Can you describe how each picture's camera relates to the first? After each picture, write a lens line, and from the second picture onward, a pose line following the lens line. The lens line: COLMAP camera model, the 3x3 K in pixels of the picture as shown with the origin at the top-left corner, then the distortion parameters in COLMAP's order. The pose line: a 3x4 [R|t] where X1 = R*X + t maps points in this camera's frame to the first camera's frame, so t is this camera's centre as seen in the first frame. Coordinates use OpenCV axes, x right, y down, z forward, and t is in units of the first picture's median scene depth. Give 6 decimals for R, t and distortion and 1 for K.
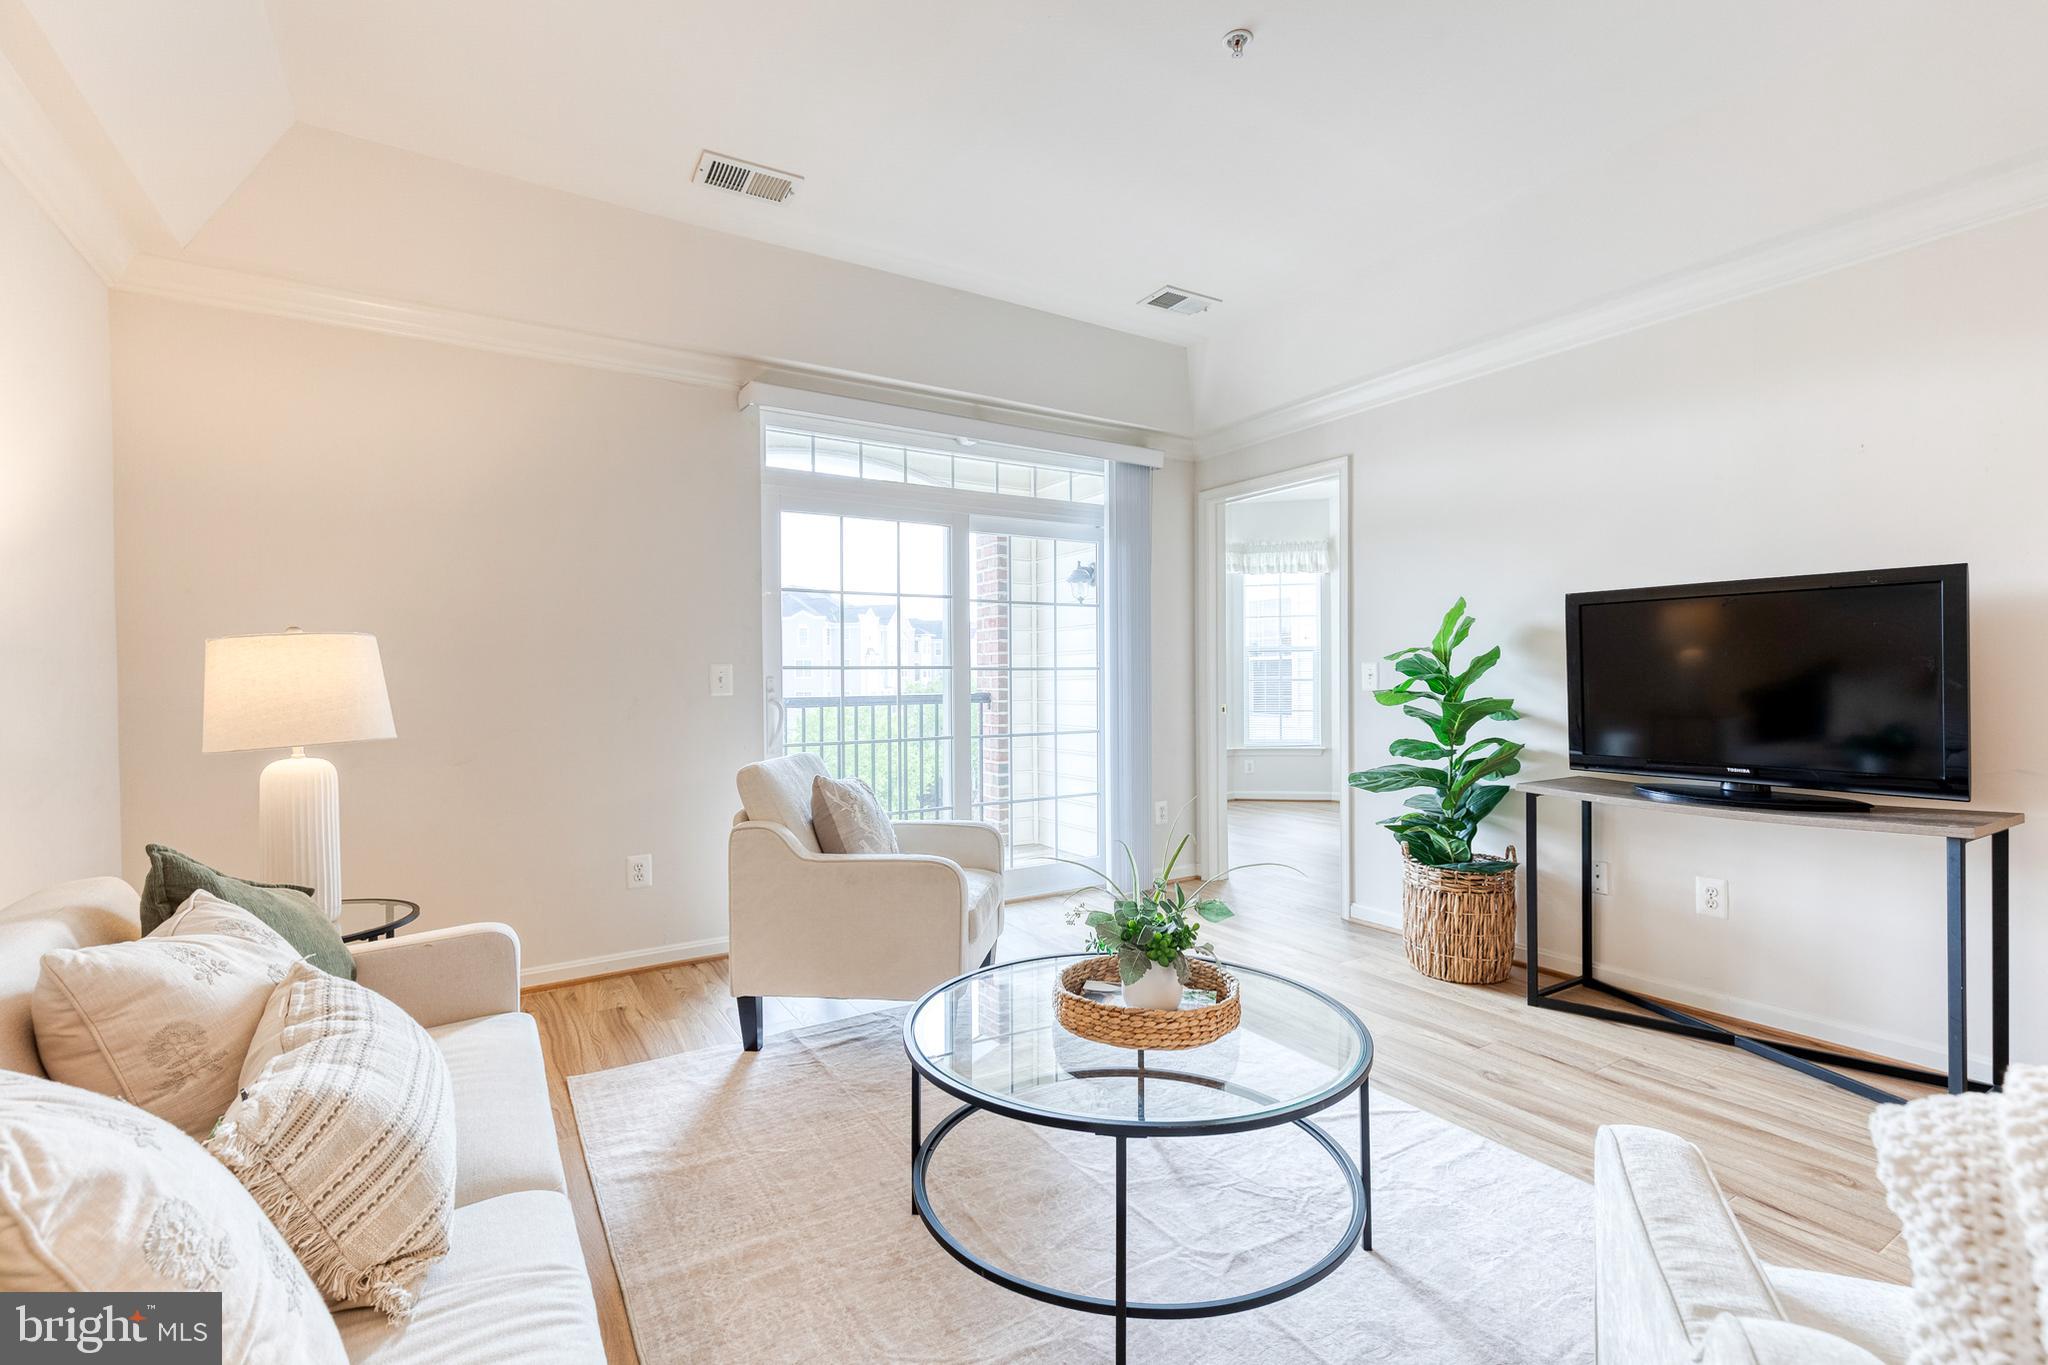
lens RADIAL K [[918.5, 0, 1041.8], [0, 918.5, 689.3], [0, 0, 1]] dist [0.009018, 0.000103]
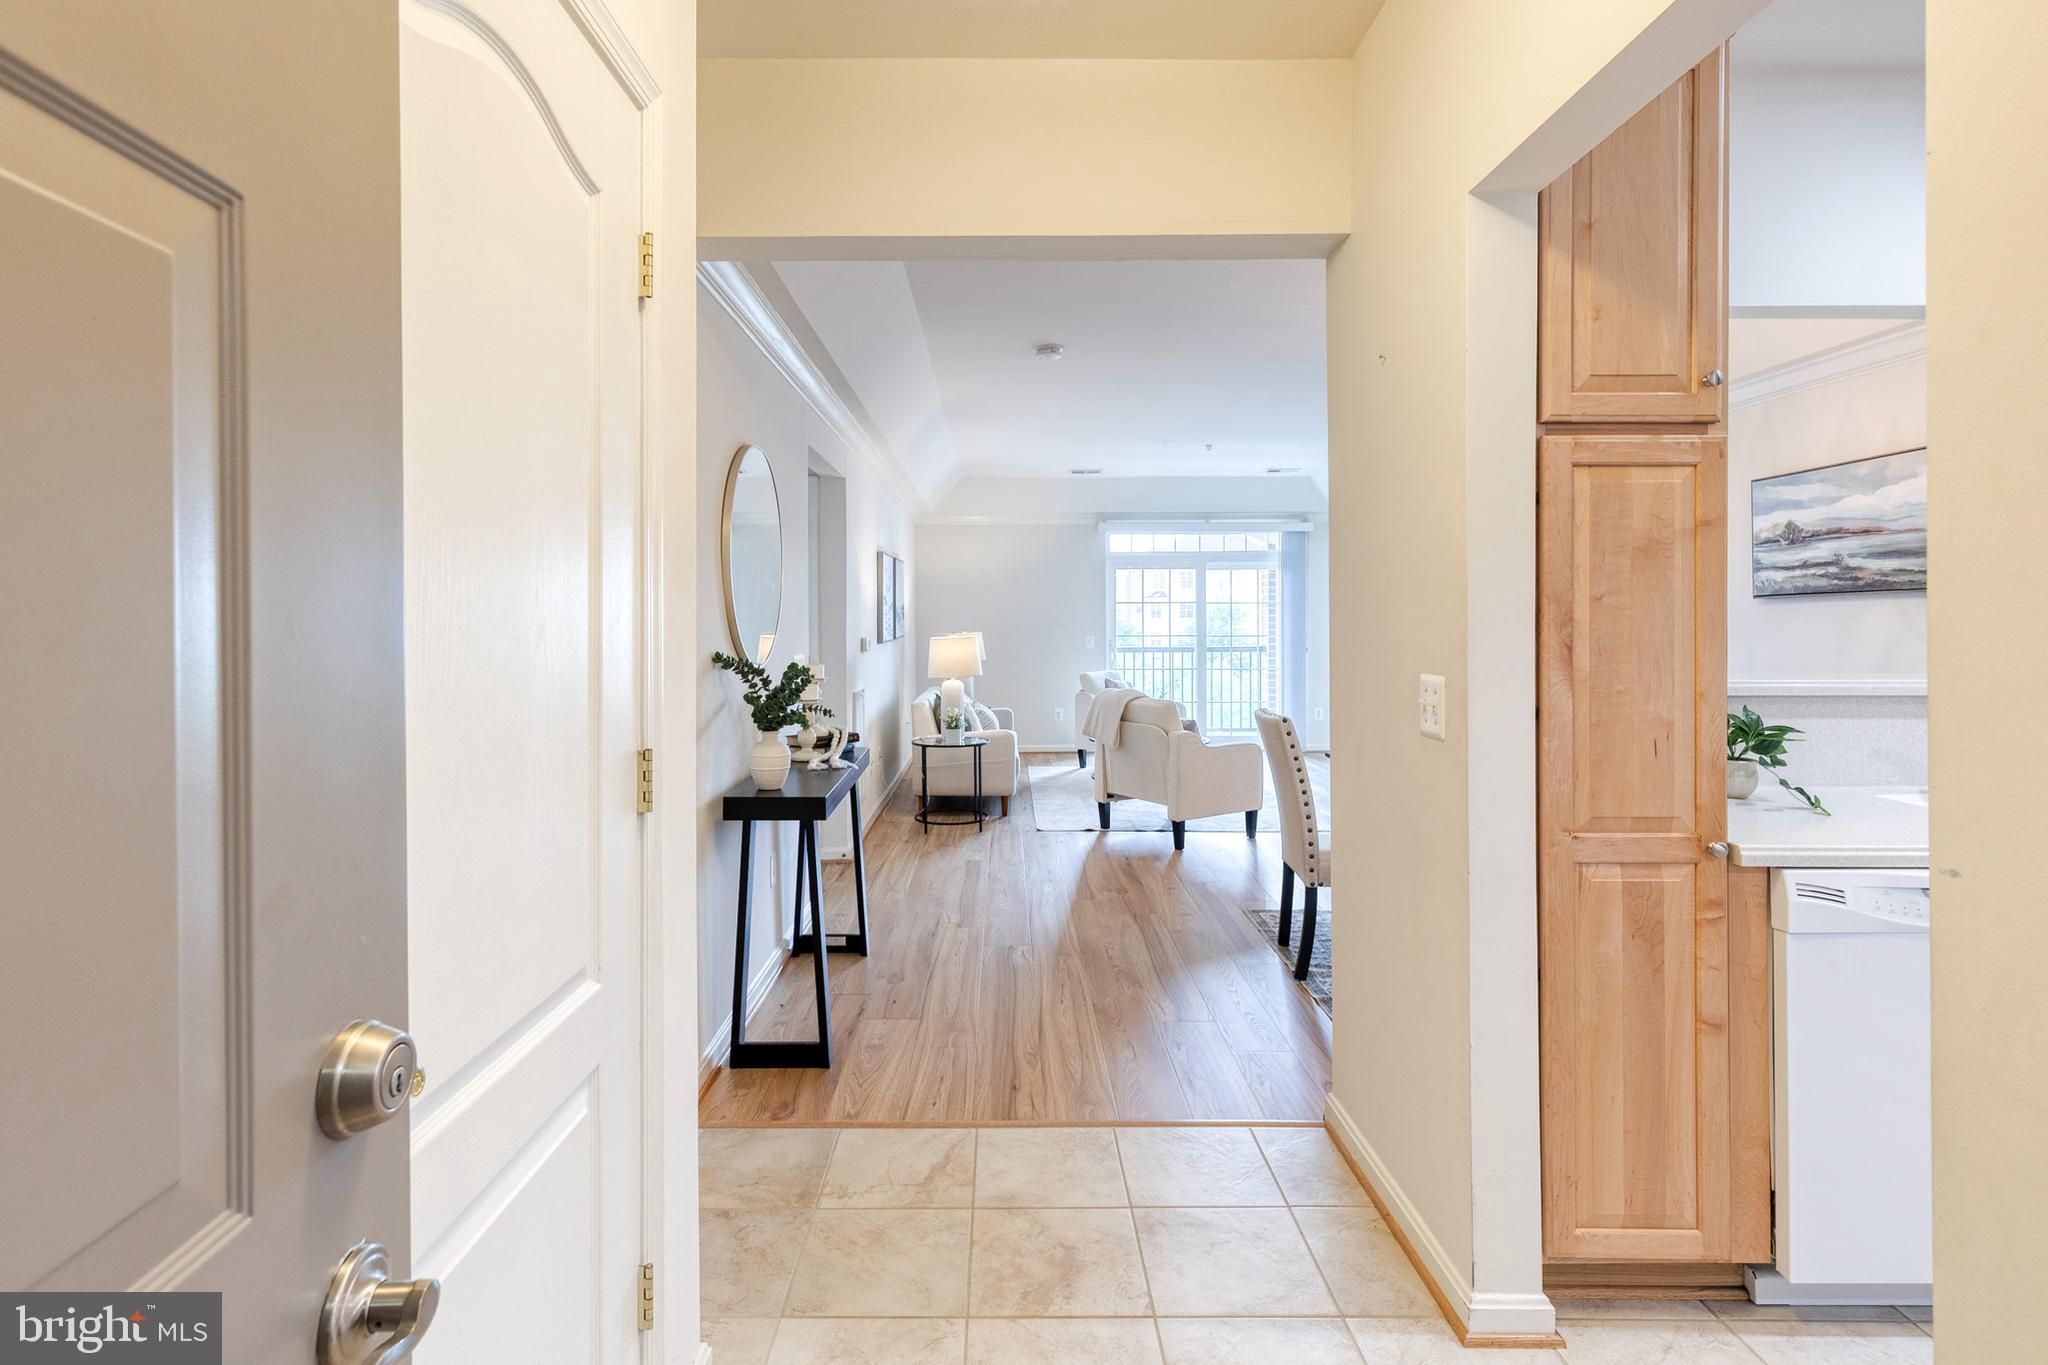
lens RADIAL K [[999.0, 0, 1000.8], [0, 999.0, 624.2], [0, 0, 1]] dist [0.002356, 0.000603]
pose [[0.842168, 0.005494, -0.539187, 0.809004], [-0.007856, 0.999967, -0.002080, -0.044229], [0.539158, 0.005987, 0.842183, -1.254004]]
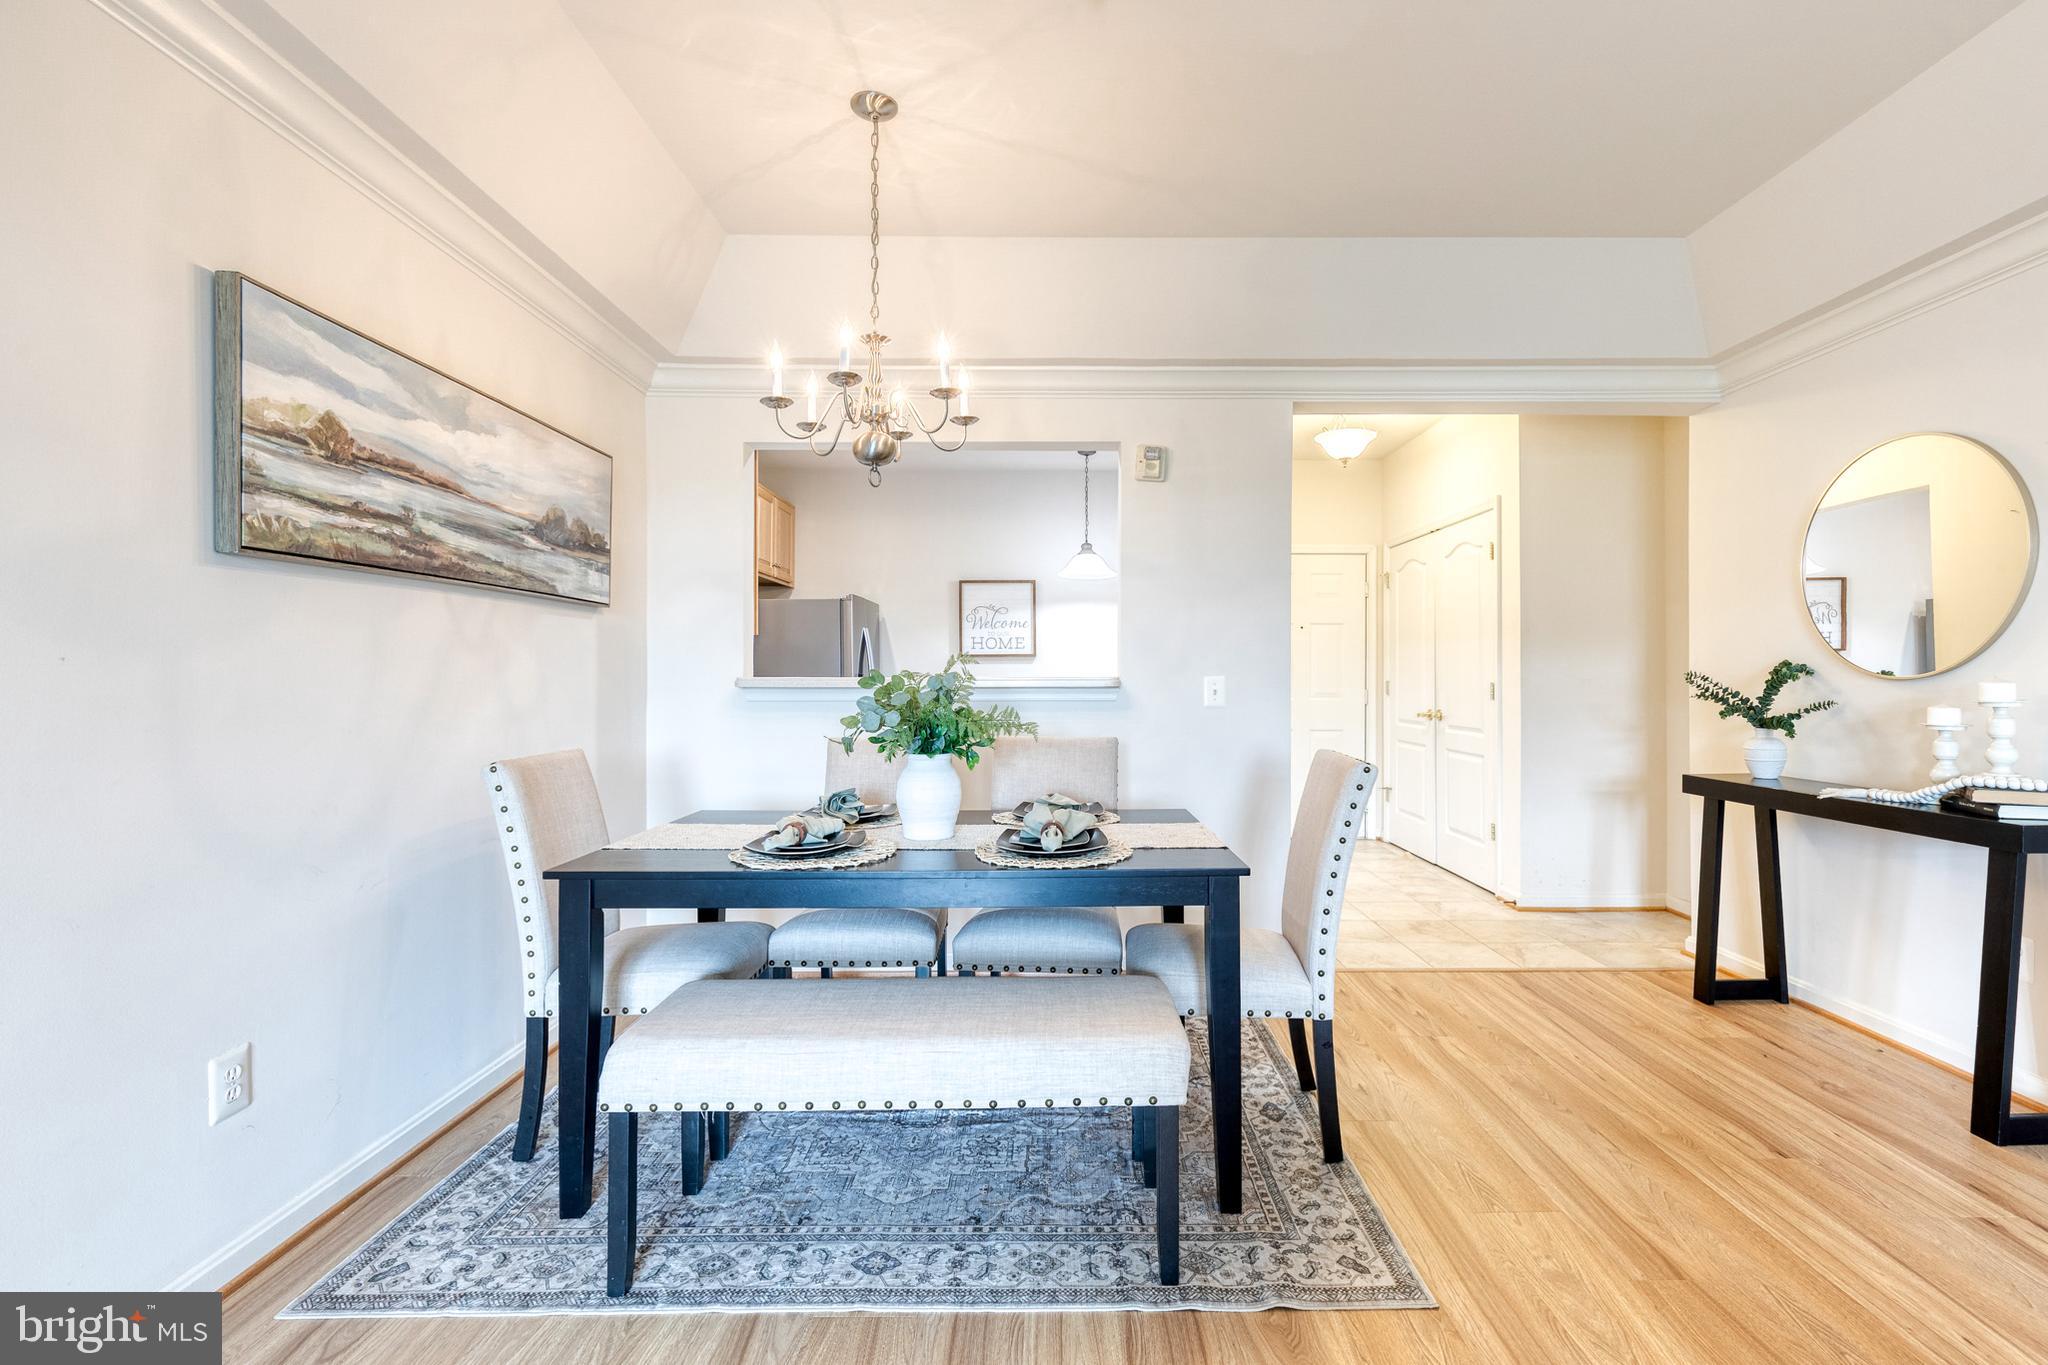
lens RADIAL K [[925.5, 0, 1059.6], [0, 925.5, 679.6], [0, 0, 1]] dist [0.005497, 0.000531]
pose [[-0.849639, 0.004111, 0.527349, 0.357513], [0.011536, 0.999875, 0.010792, -0.021855], [-0.527239, 0.015253, -0.849580, 0.286054]]
